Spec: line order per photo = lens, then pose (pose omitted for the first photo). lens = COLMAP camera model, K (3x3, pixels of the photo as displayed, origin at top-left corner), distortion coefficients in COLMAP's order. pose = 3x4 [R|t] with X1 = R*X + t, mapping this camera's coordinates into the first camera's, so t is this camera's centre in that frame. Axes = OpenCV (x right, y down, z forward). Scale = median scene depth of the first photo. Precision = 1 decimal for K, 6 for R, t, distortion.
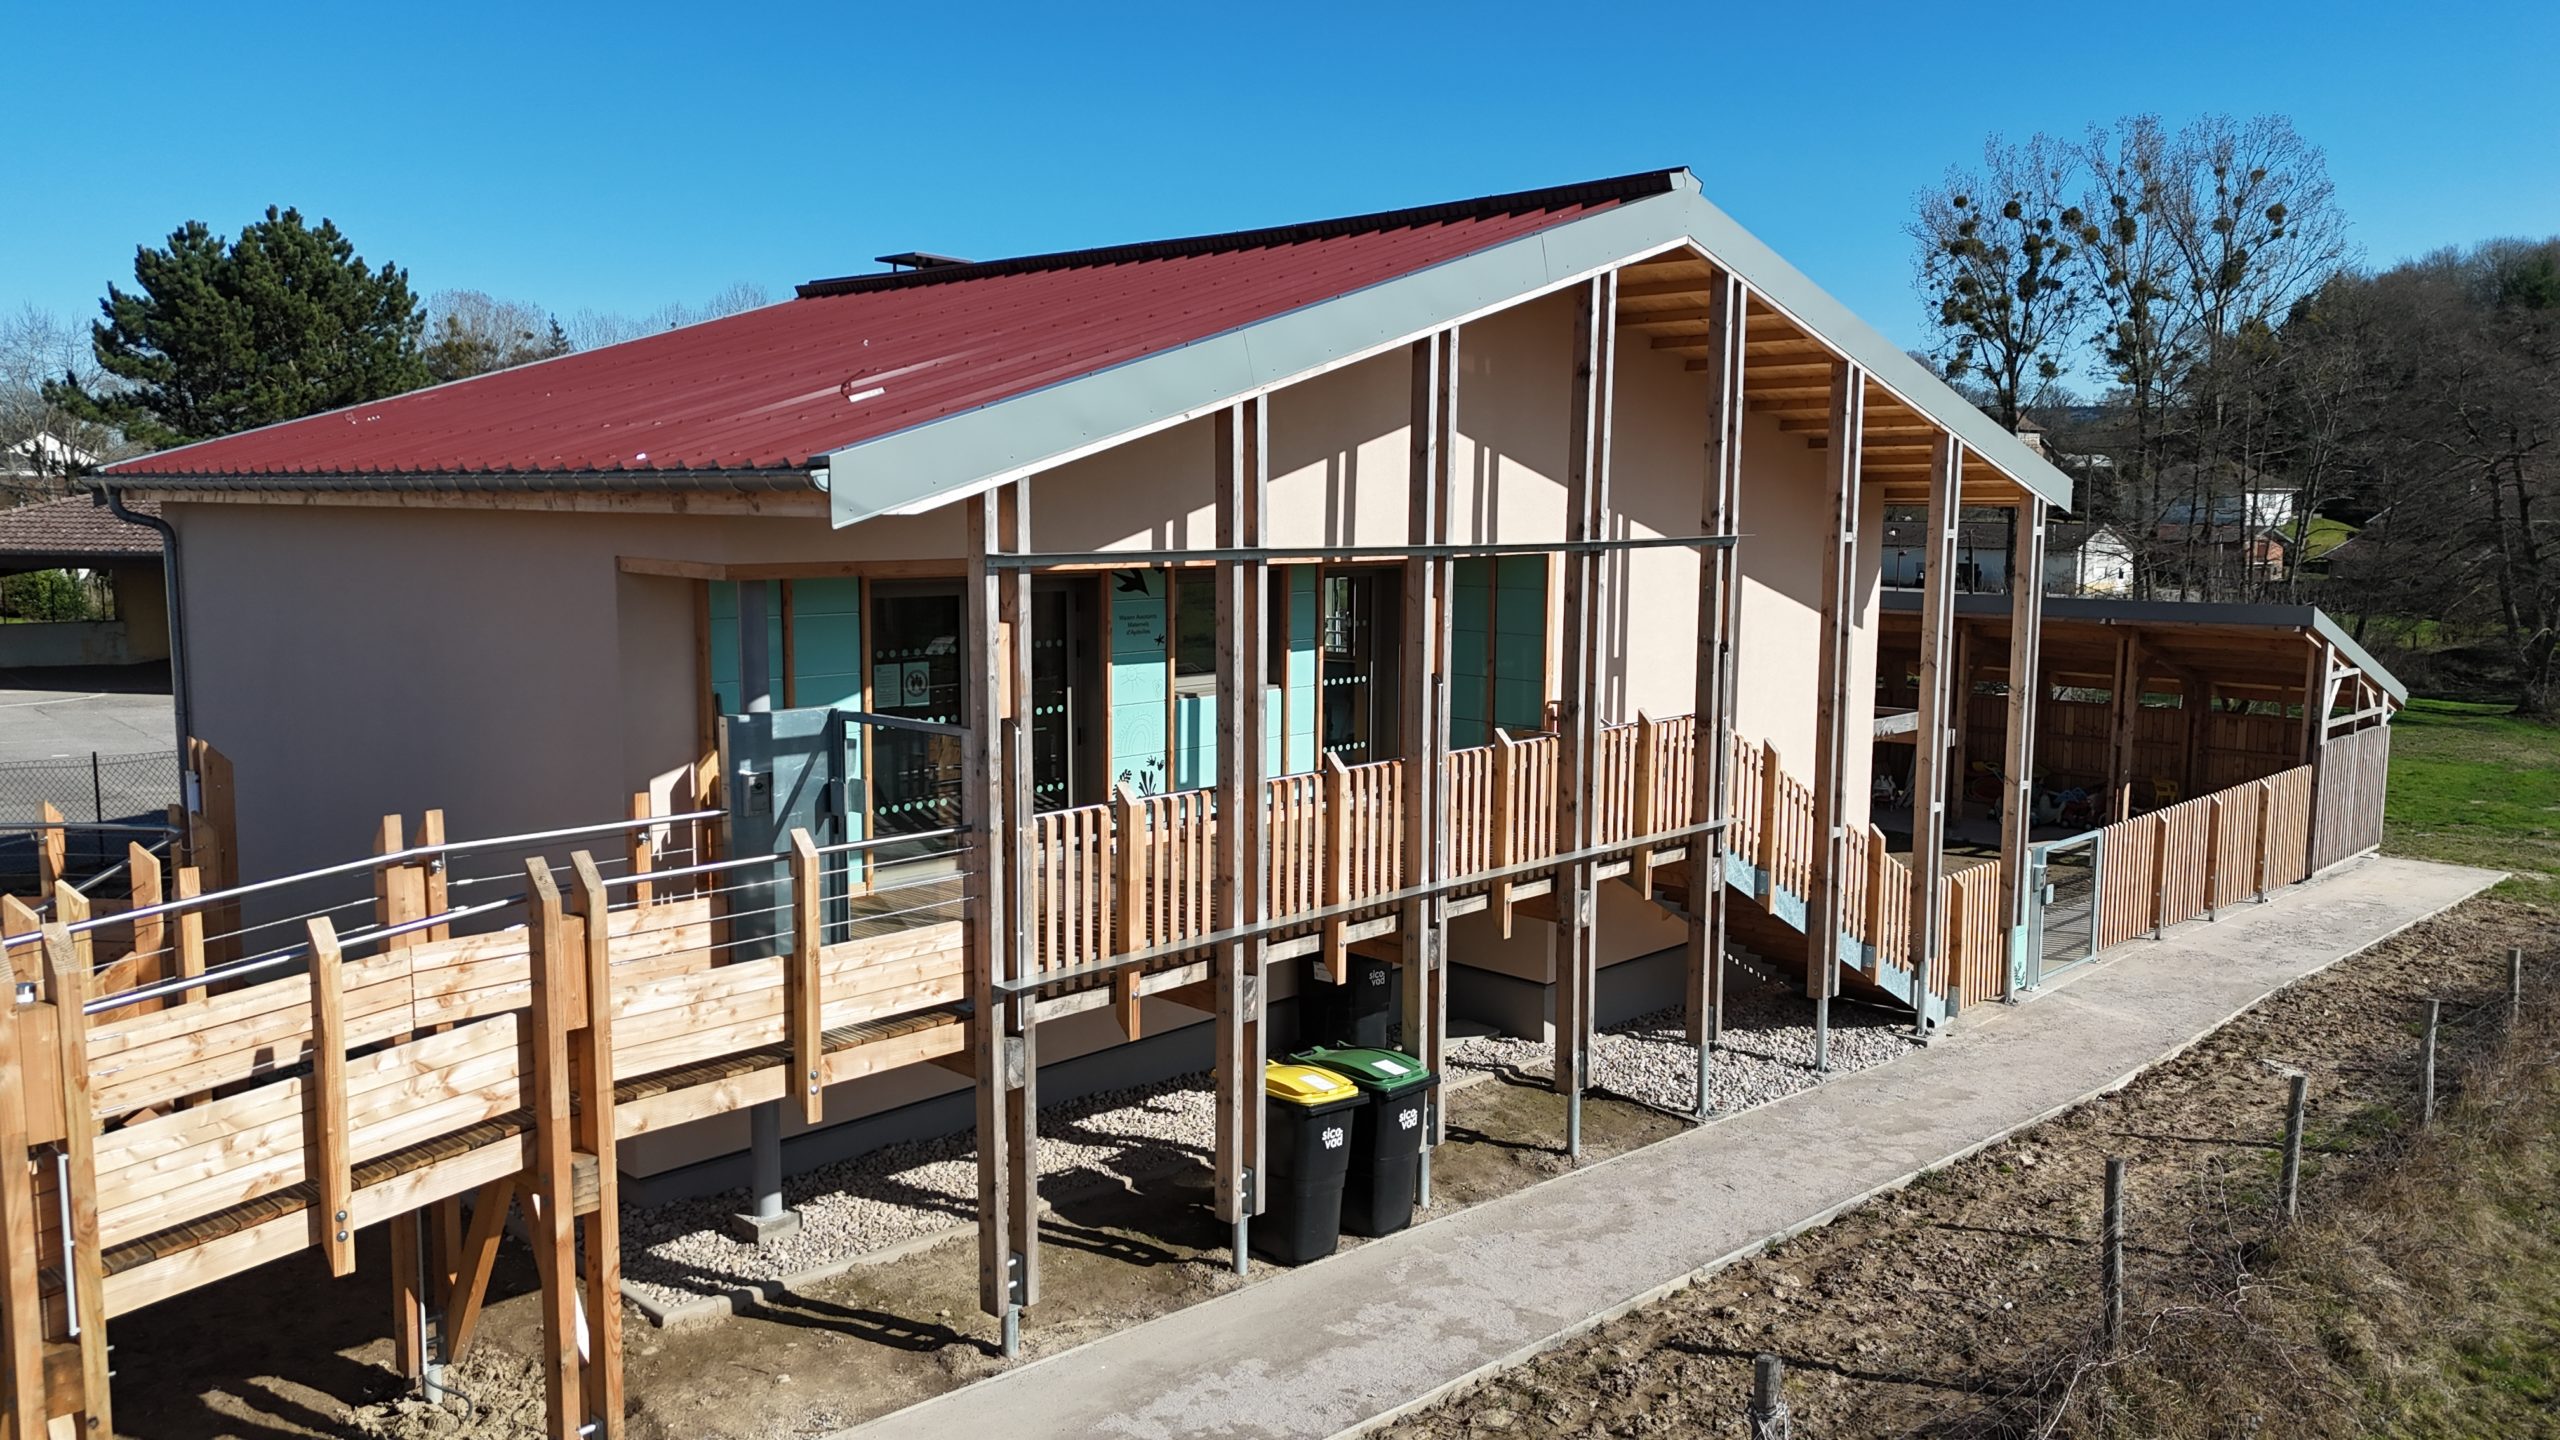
lens RADIAL K [[1844.4, 0, 1286.6], [0, 1844.4, 716.1], [0, 0, 1]] dist [0.080404, -0.081525]
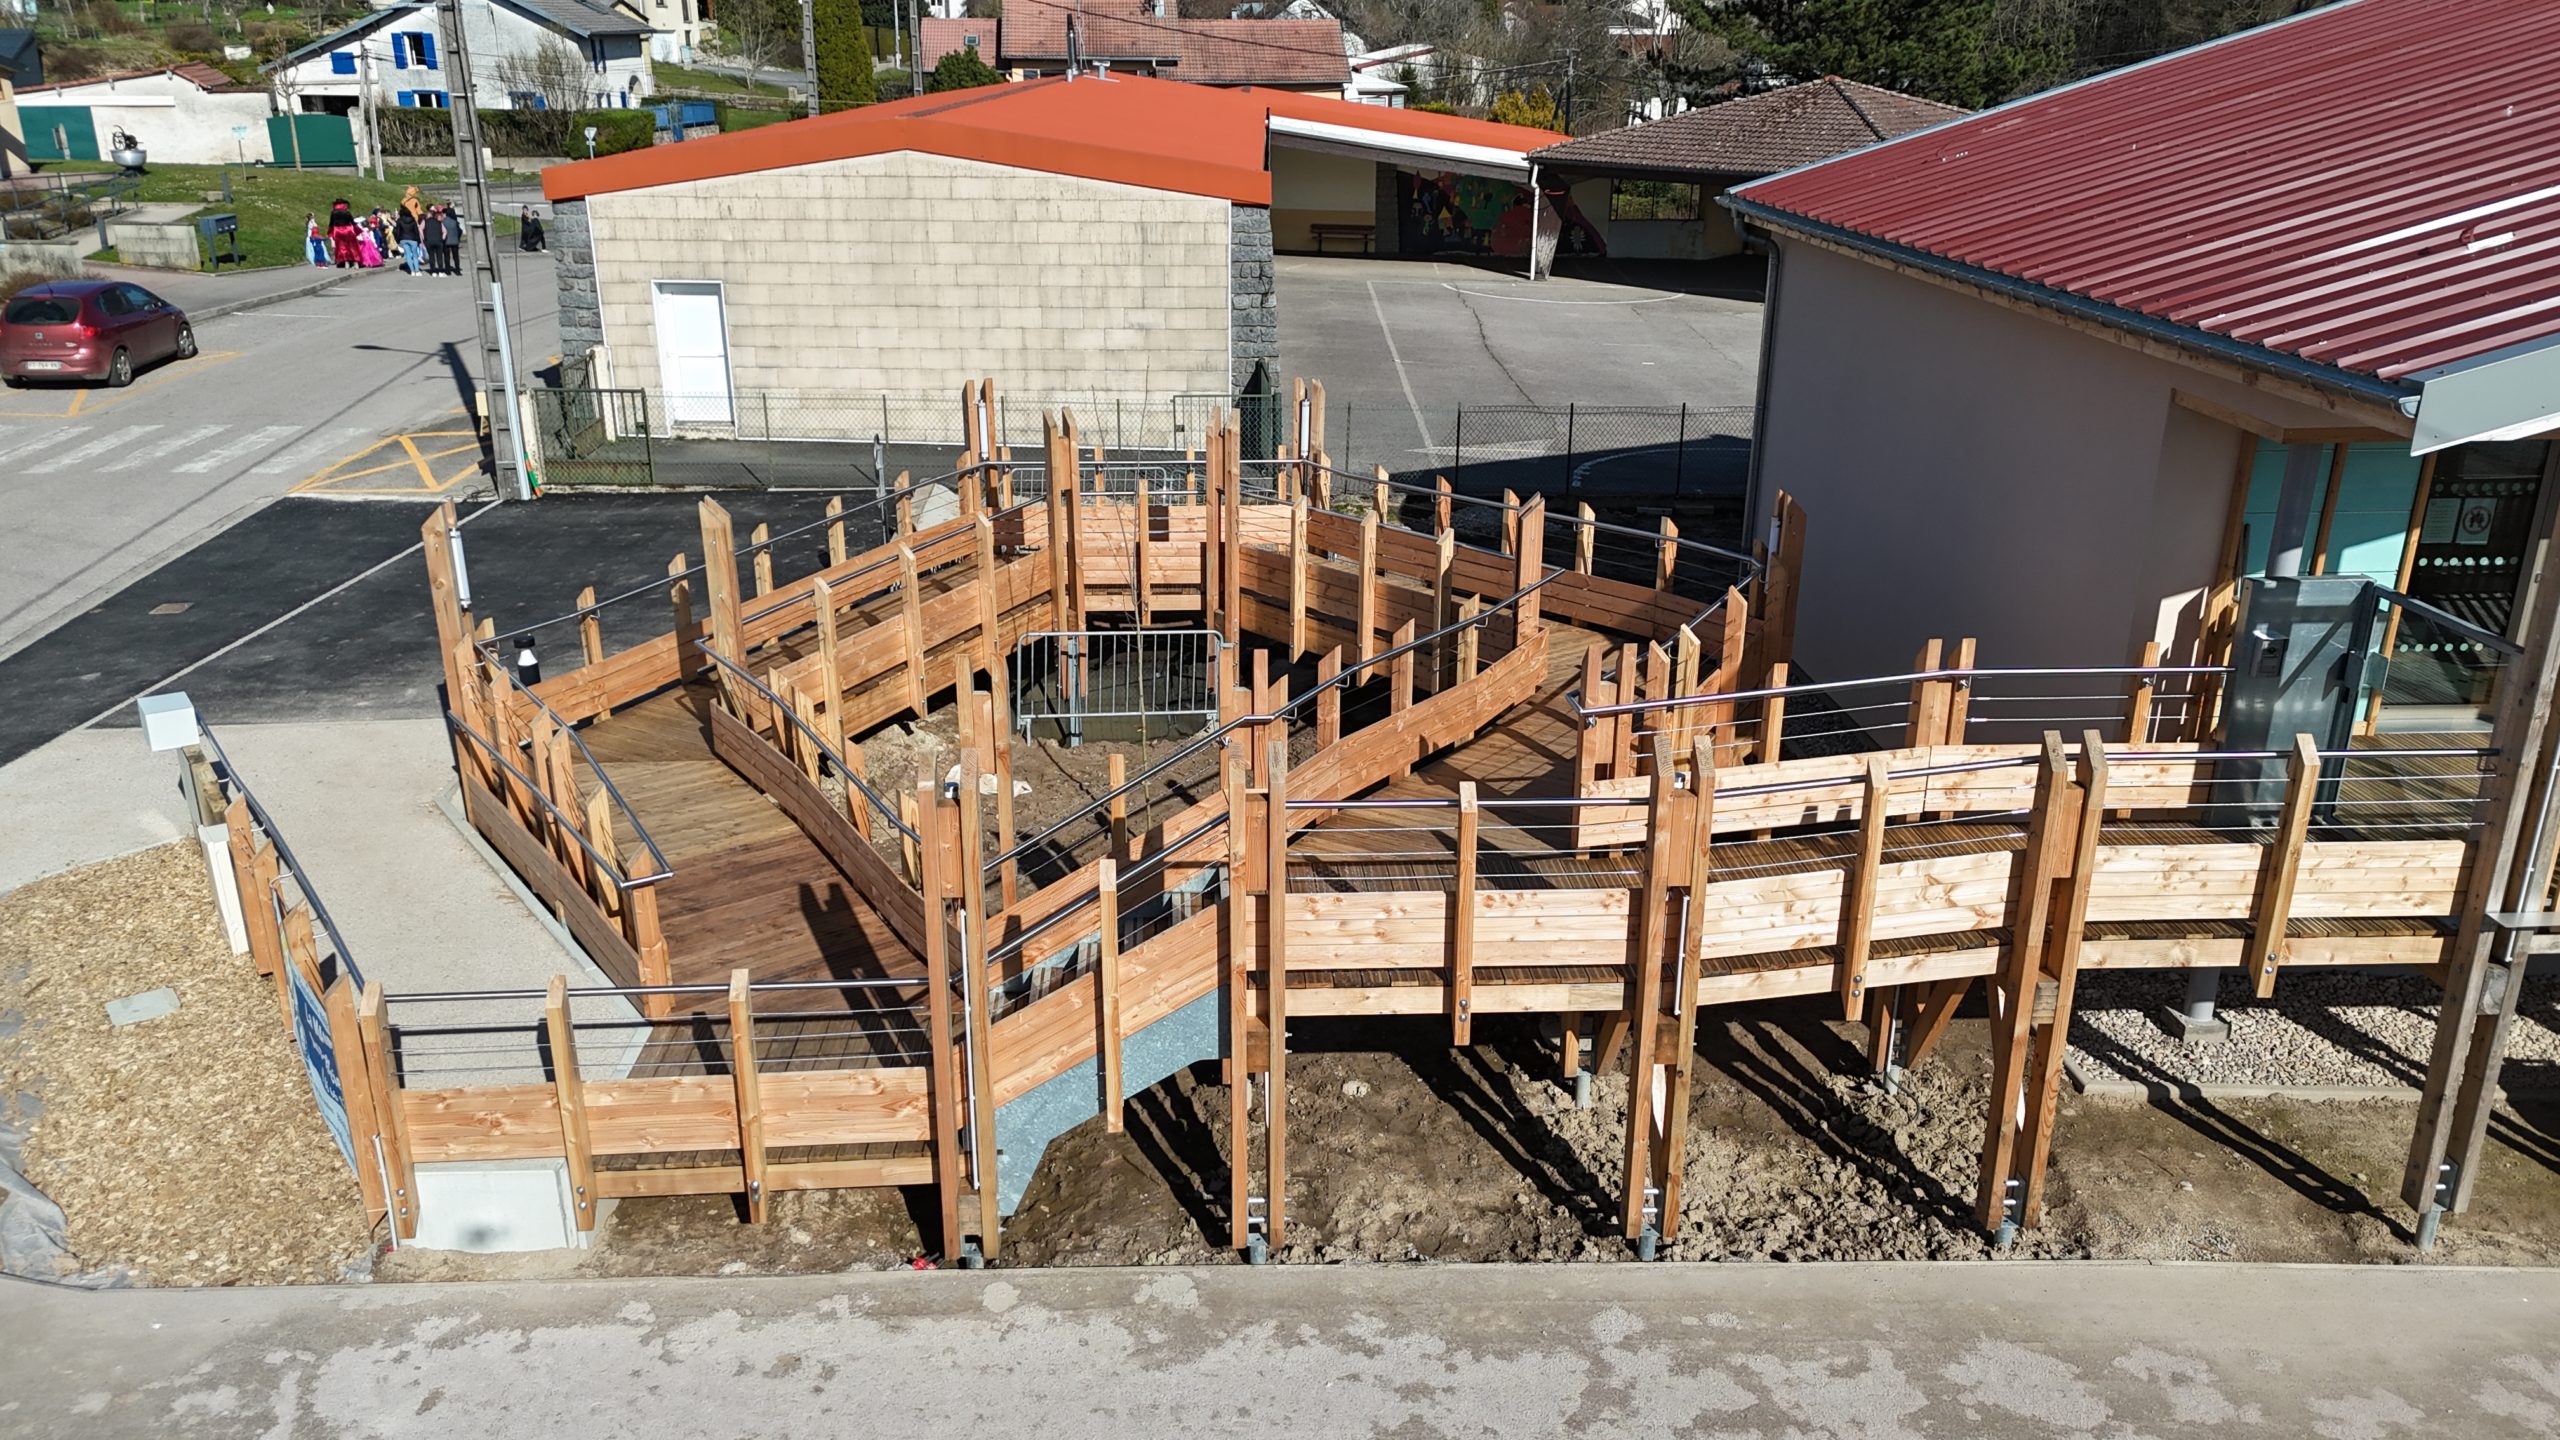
lens RADIAL K [[1844.4, 0, 1286.6], [0, 1844.4, 716.1], [0, 0, 1]] dist [0.080404, -0.081525]
pose [[0.724101, 0.228684, -0.650678, 0.004016], [-0.078678, 0.964660, 0.251479, -0.152068], [0.685192, -0.130902, 0.716504, -0.126773]]
